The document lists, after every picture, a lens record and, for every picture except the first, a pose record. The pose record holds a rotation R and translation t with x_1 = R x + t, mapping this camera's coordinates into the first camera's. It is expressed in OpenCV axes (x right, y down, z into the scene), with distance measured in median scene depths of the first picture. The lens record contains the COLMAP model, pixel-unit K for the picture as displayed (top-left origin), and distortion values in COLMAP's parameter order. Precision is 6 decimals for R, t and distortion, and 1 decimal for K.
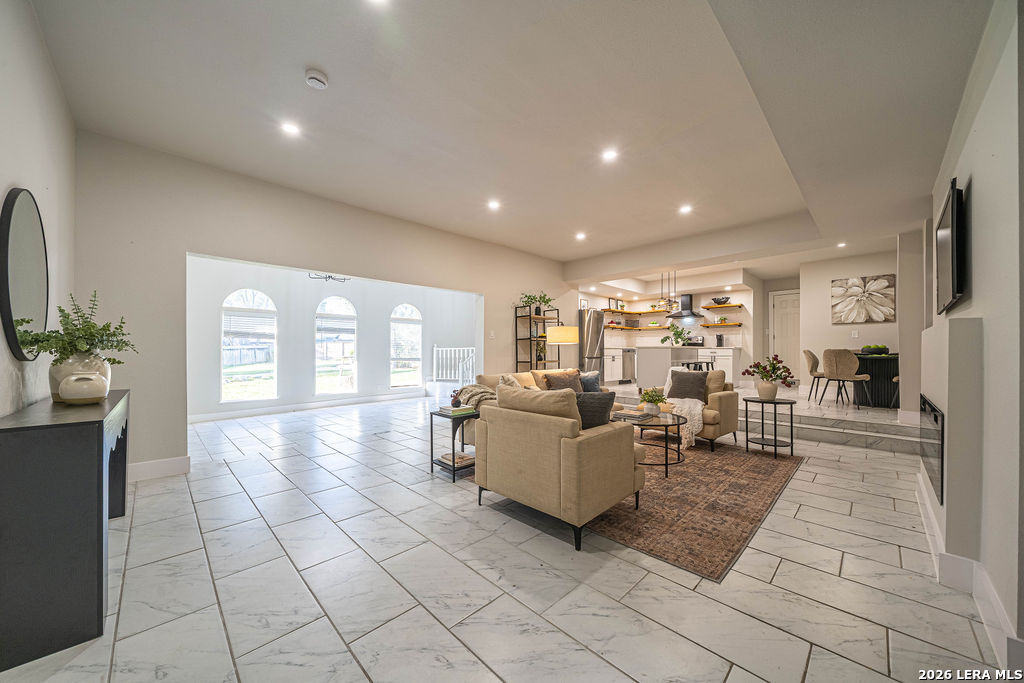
lens RADIAL K [[363.8, 0, 507.8], [0, 363.8, 349.9], [0, 0, 1]] dist [-0.000597, 0.000046]
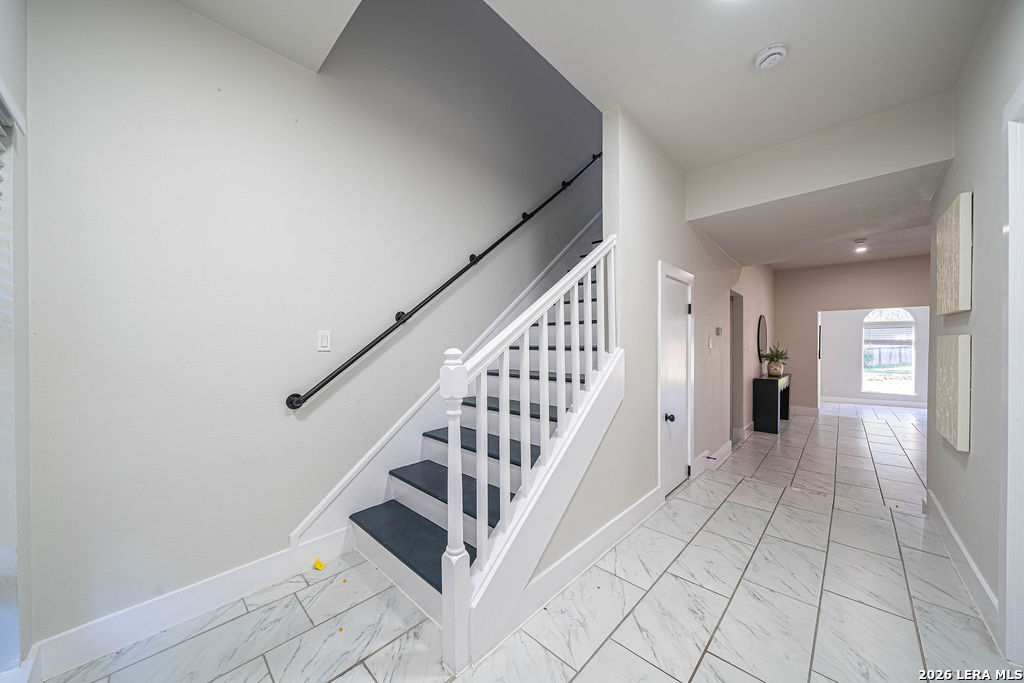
lens RADIAL K [[351.7, 0, 506.9], [0, 351.7, 349.3], [0, 0, 1]] dist [-0.003273, -0.000103]
pose [[0.035306, 0.005165, -0.999363, 0.436629], [0.006777, 0.999962, 0.005407, -0.029653], [0.999354, -0.006963, 0.035270, -0.349781]]
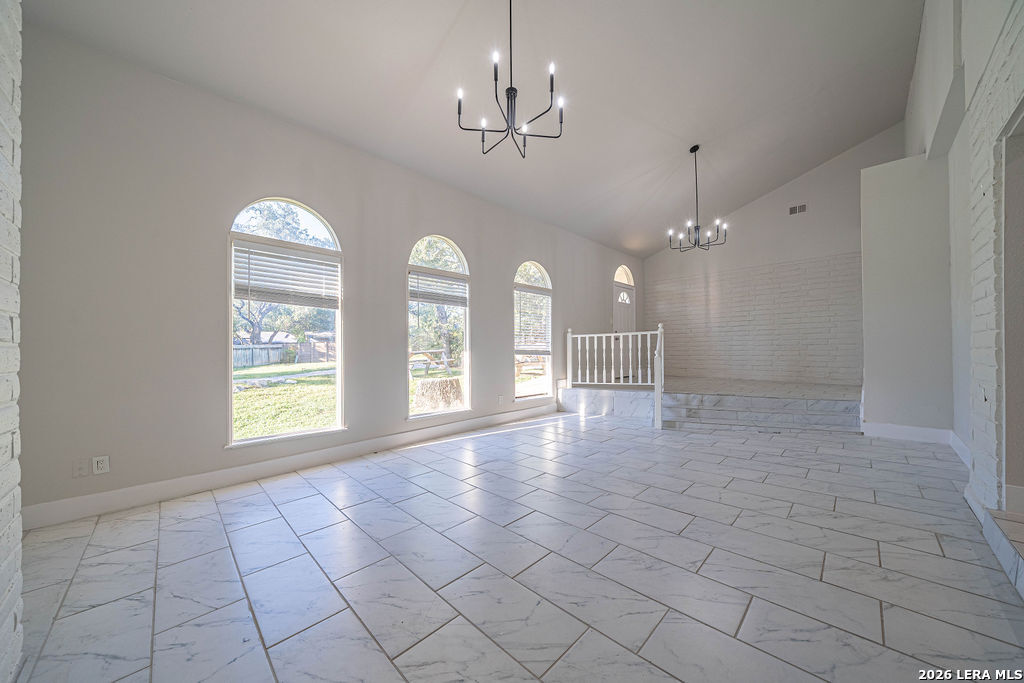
lens RADIAL K [[351.7, 0, 506.9], [0, 351.7, 349.3], [0, 0, 1]] dist [-0.003273, -0.000103]
pose [[0.999973, -0.007218, -0.001529, -0.394108], [0.007211, 0.999965, -0.004320, 0.027822], [0.001560, 0.004308, 0.999990, 0.502010]]
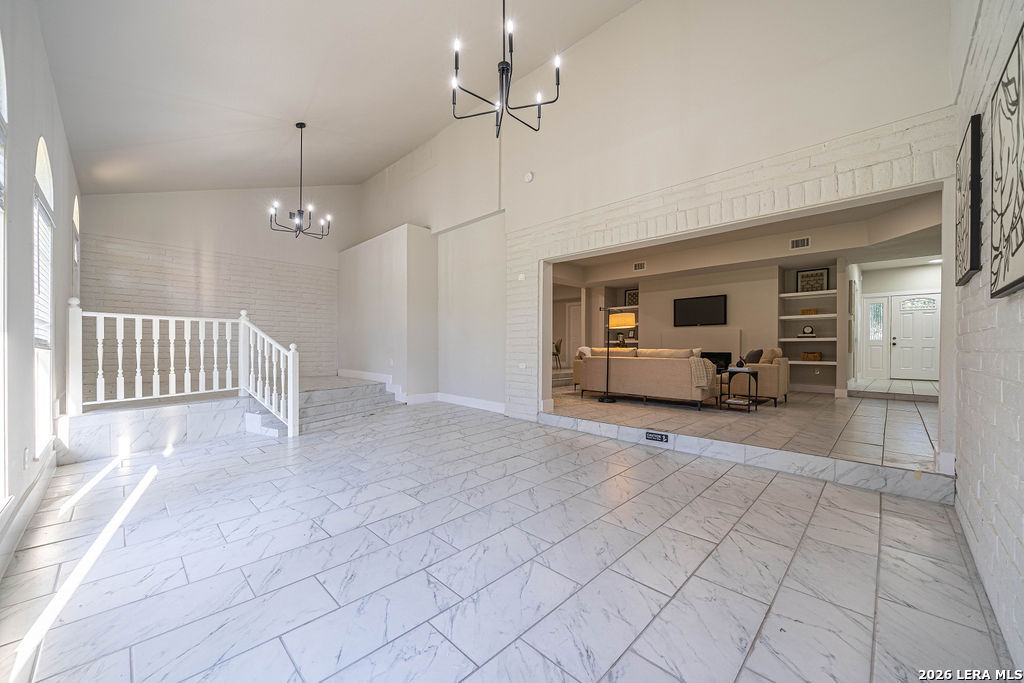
lens RADIAL K [[386.7, 0, 508.0], [0, 386.7, 350.8], [0, 0, 1]] dist [-0.000658, 0.000007]
pose [[-0.011099, -0.004183, 0.999930, -0.697862], [-0.004552, 0.999981, 0.004133, 0.034853], [-0.999928, -0.004506, -0.011118, 0.797334]]
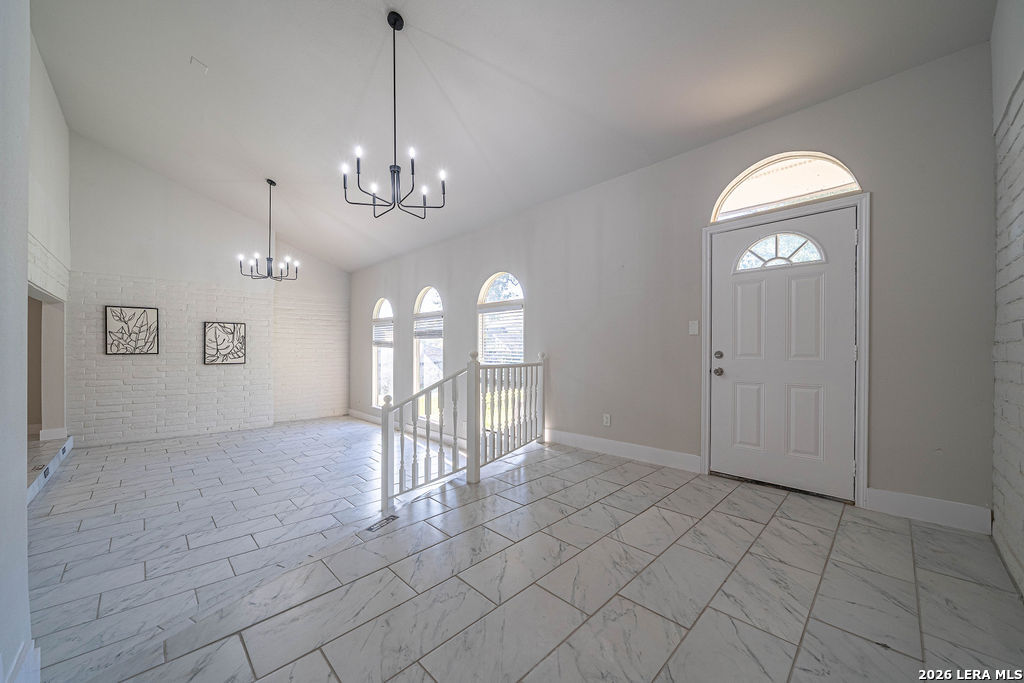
lens RADIAL K [[370.1, 0, 504.5], [0, 370.1, 349.8], [0, 0, 1]] dist [-0.000821, -0.000091]
pose [[-0.010362, -0.001667, -0.999945, 0.290988], [0.003436, 0.999993, -0.001703, -0.021664], [0.999940, -0.003454, -0.010357, 1.239820]]
